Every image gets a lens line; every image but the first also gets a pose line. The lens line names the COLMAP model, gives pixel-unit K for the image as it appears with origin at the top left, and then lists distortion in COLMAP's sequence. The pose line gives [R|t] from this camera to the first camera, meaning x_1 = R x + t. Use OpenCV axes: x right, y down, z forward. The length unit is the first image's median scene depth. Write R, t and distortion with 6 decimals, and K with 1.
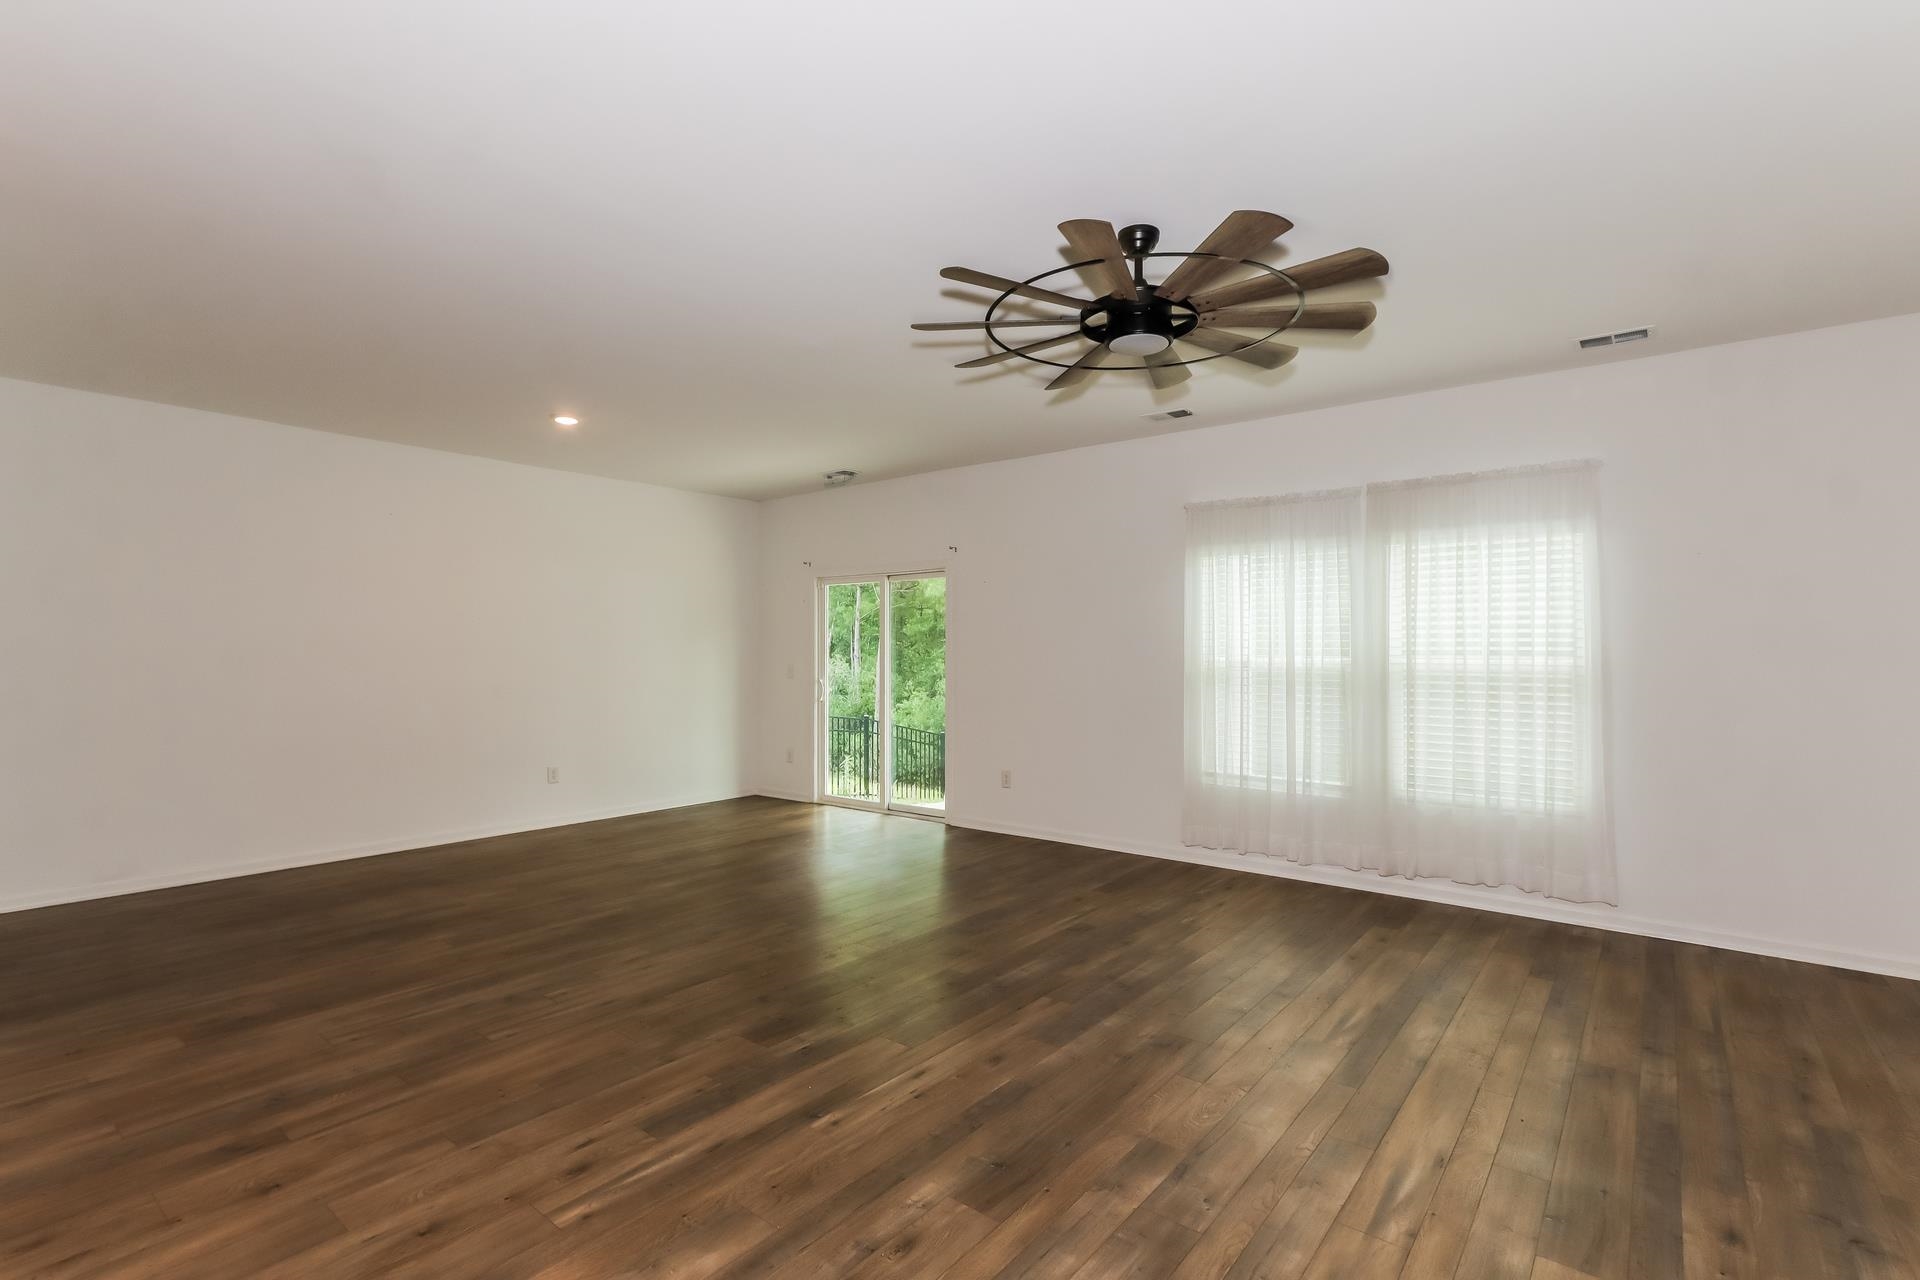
lens RADIAL K [[885.4, 0, 947.5], [0, 885.4, 642.4], [0, 0, 1]] dist [0.000981, 0.000089]
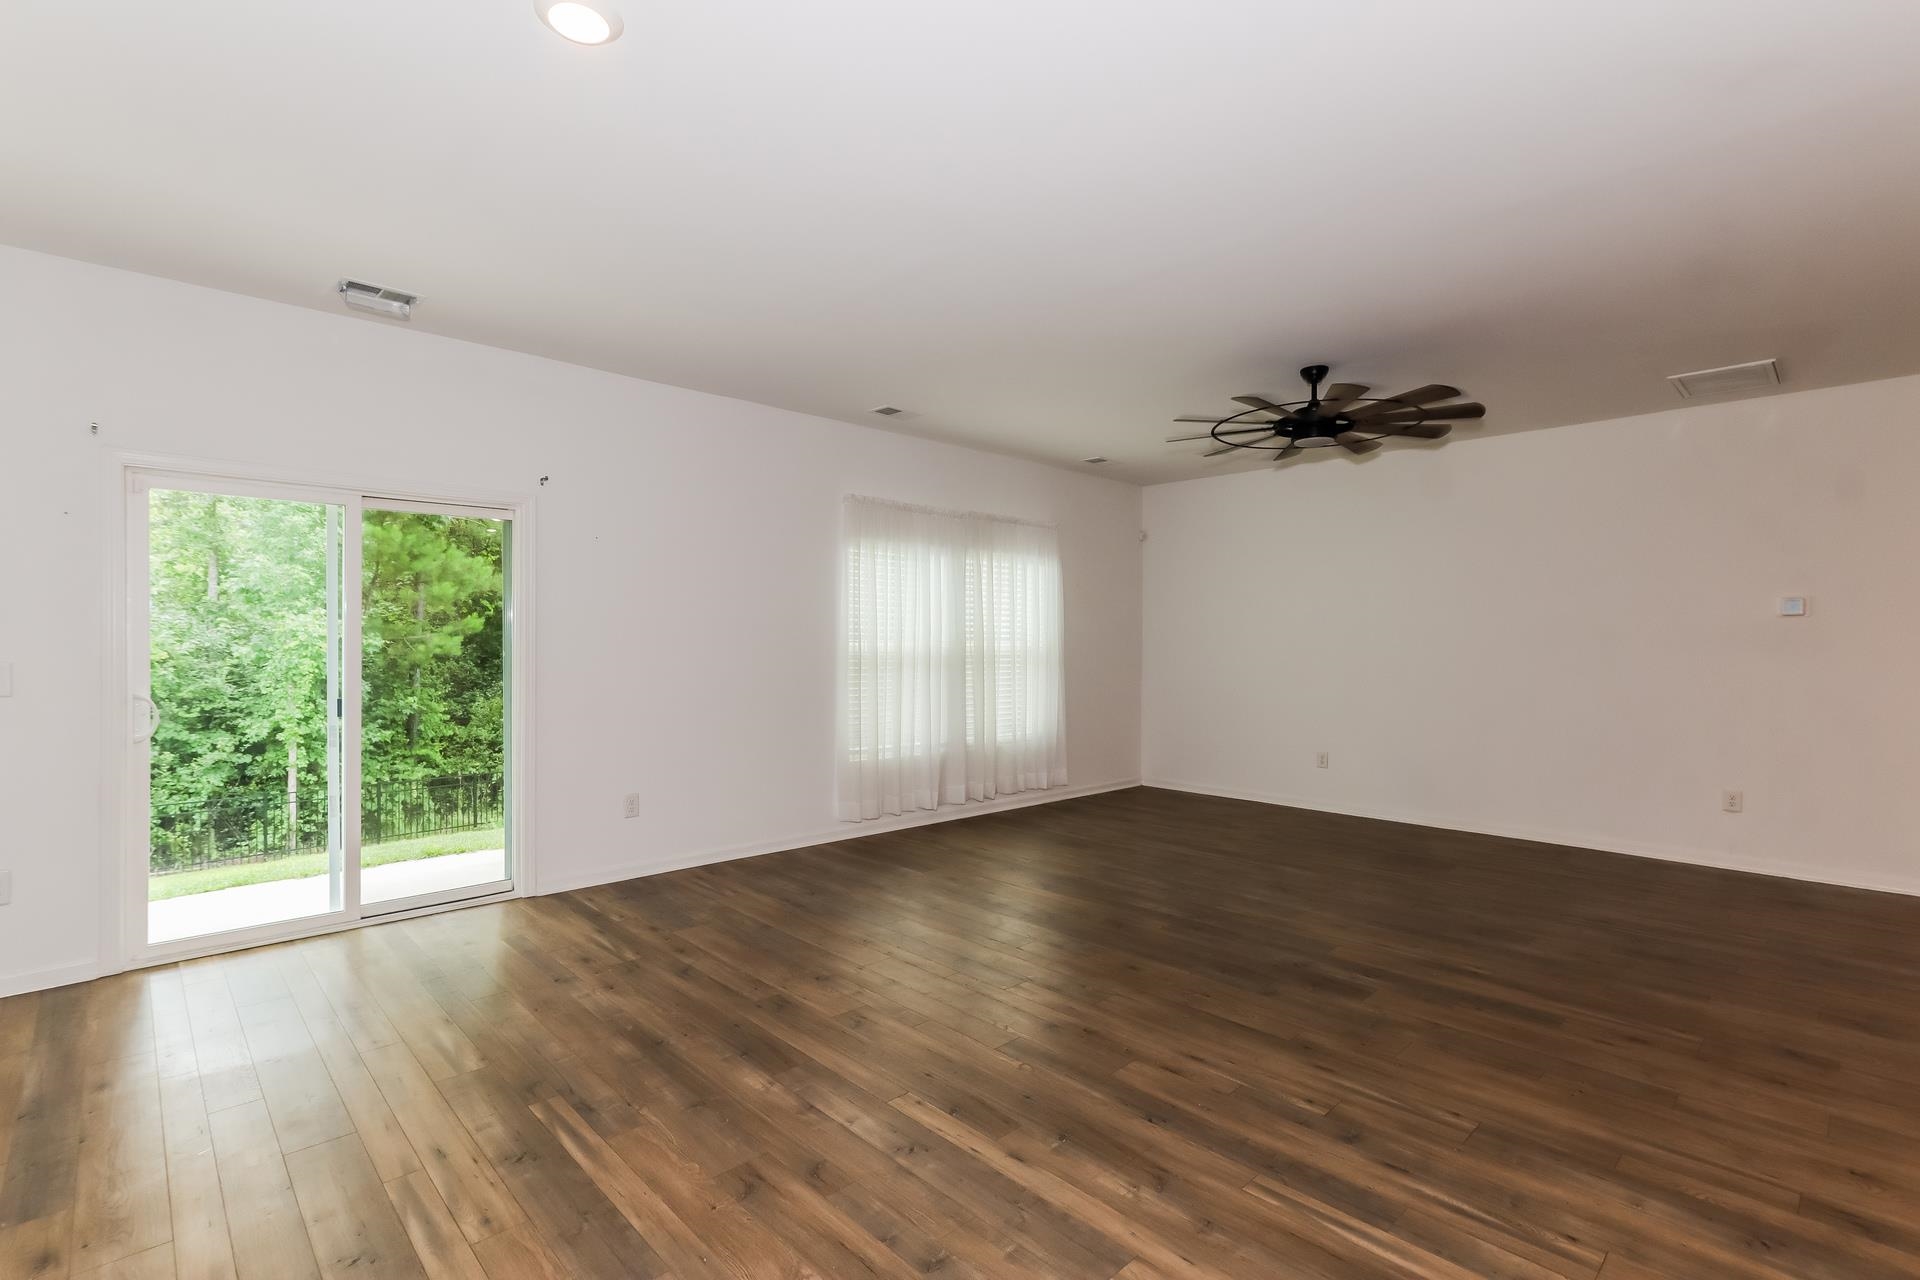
lens RADIAL K [[885.4, 0, 947.5], [0, 885.4, 642.4], [0, 0, 1]] dist [0.000981, 0.000089]
pose [[0.137349, -0.005593, 0.990507, -1.107095], [-0.010927, 0.999915, 0.007161, 0.010958], [-0.990462, -0.011806, 0.137276, 1.105490]]
